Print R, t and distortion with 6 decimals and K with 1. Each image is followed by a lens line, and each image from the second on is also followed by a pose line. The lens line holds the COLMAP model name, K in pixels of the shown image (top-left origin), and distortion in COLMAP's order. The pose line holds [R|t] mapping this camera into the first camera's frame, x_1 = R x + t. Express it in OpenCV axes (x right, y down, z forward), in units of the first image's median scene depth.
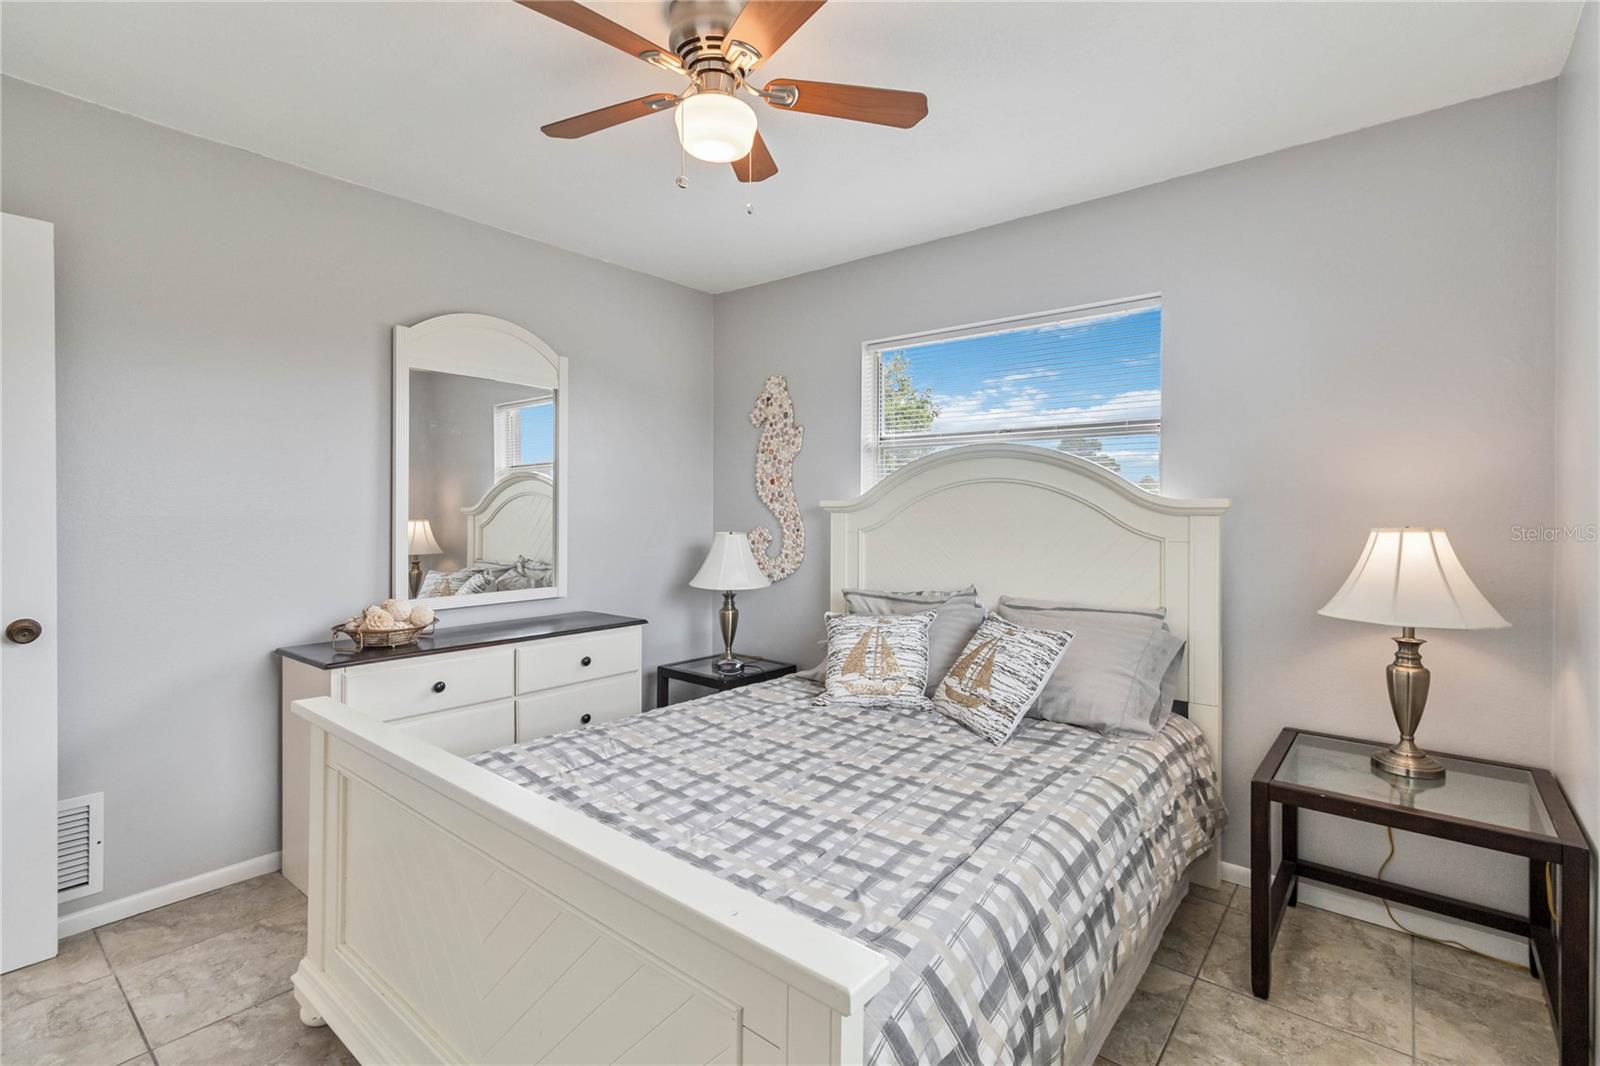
lens RADIAL K [[738.9, 0, 815.7], [0, 738.9, 503.3], [0, 0, 1]] dist [0.004554, -0.001097]
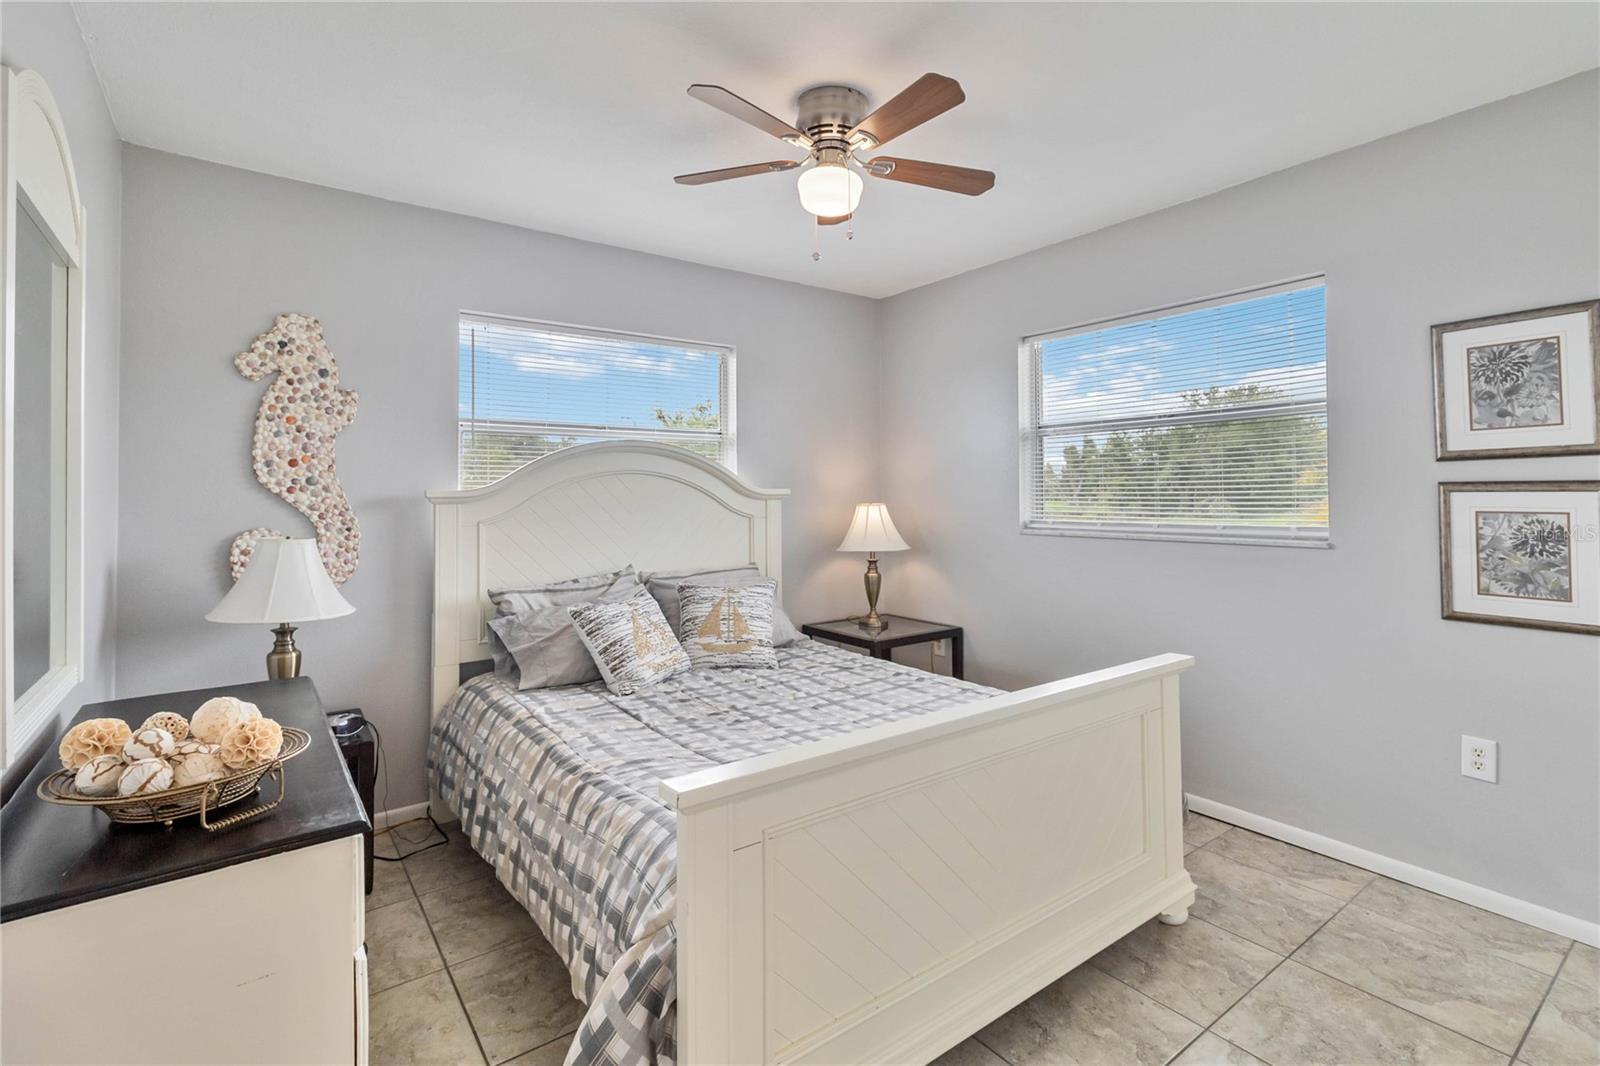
lens RADIAL K [[738.9, 0, 815.7], [0, 738.9, 503.3], [0, 0, 1]] dist [0.004554, -0.001097]
pose [[0.253245, -0.014866, 0.967288, -0.648836], [0.005732, 0.999887, 0.013866, 0.002198], [-0.967385, 0.002033, 0.253302, 0.359443]]
